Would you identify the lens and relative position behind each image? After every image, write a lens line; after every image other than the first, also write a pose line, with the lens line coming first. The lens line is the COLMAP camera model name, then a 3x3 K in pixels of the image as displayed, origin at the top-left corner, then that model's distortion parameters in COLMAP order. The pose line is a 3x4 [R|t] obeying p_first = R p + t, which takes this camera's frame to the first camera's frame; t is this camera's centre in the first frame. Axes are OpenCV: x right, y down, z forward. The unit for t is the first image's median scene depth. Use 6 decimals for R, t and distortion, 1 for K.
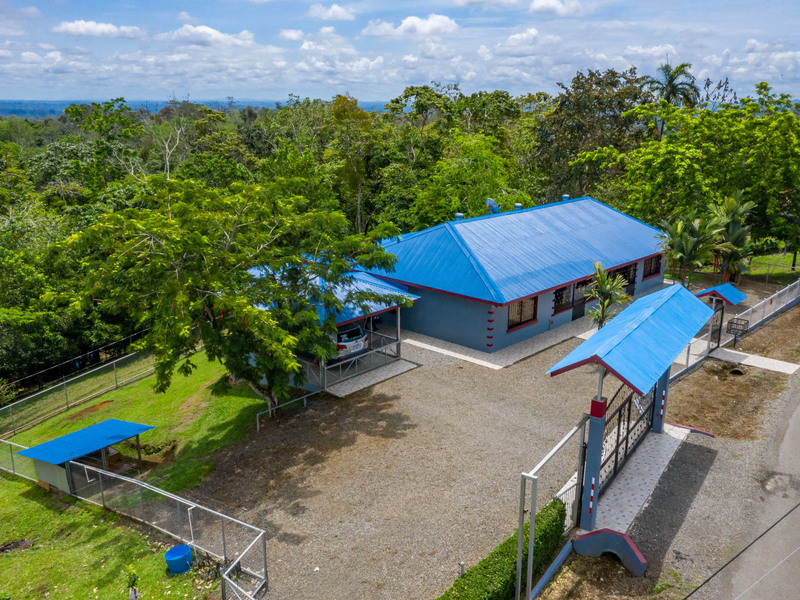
lens RADIAL K [[692.6, 0, 400.0], [0, 692.6, 300.0], [0, 0, 1]] dist [-0.036240, 0.016035]
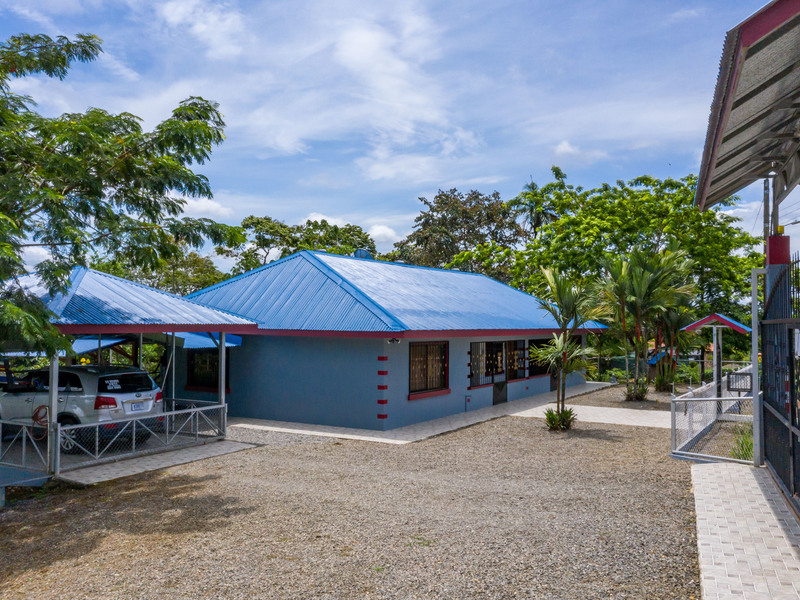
lens RADIAL K [[692.6, 0, 400.0], [0, 692.6, 300.0], [0, 0, 1]] dist [-0.036240, 0.016035]
pose [[0.974394, 0.010933, 0.224581, 0.012570], [0.059761, 0.950299, -0.305550, 0.171636], [-0.216759, 0.311147, 0.925312, 0.479934]]
